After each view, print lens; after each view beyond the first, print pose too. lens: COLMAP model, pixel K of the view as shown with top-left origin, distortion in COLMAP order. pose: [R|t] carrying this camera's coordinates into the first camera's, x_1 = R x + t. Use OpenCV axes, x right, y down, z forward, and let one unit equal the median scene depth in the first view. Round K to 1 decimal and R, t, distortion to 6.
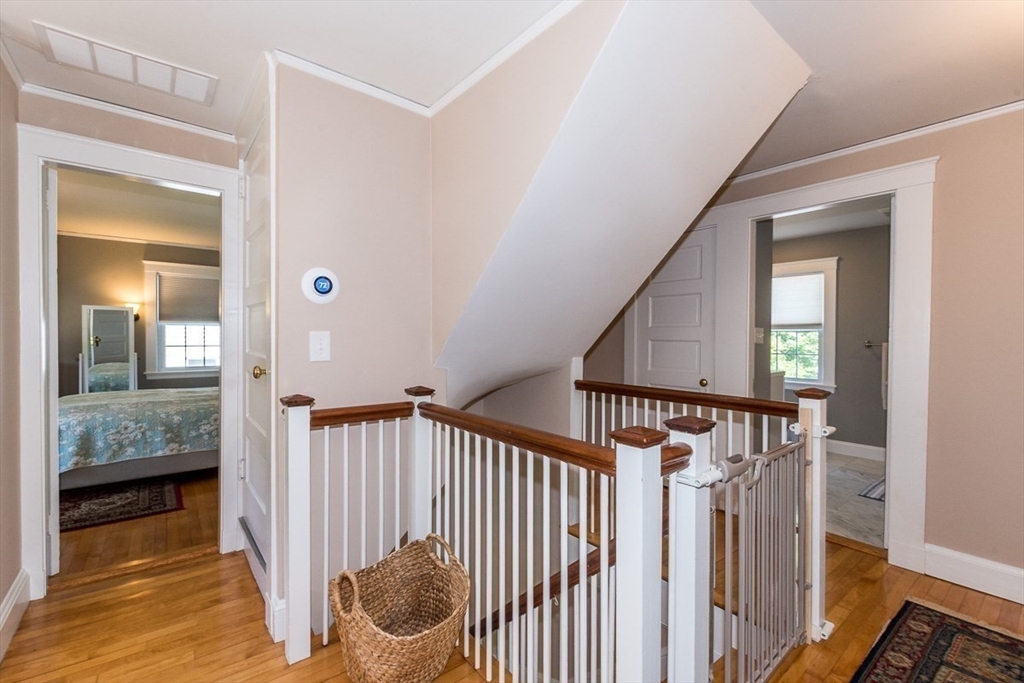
lens RADIAL K [[449.5, 0, 512.0], [0, 449.5, 341.5], [0, 0, 1]] dist [0.002680, 0.000226]
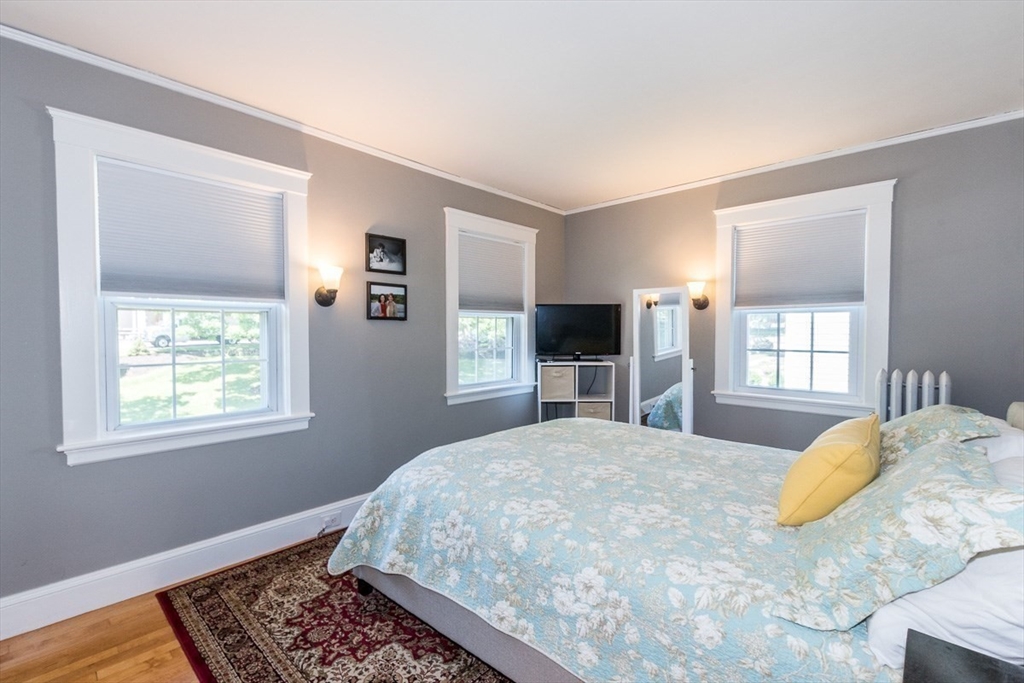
lens RADIAL K [[449.5, 0, 512.0], [0, 449.5, 341.5], [0, 0, 1]] dist [0.002680, 0.000226]
pose [[0.149952, 0.021190, -0.988466, -0.381975], [-0.014779, 0.999707, 0.019189, -0.011873], [0.988583, 0.011731, 0.150221, 0.986711]]
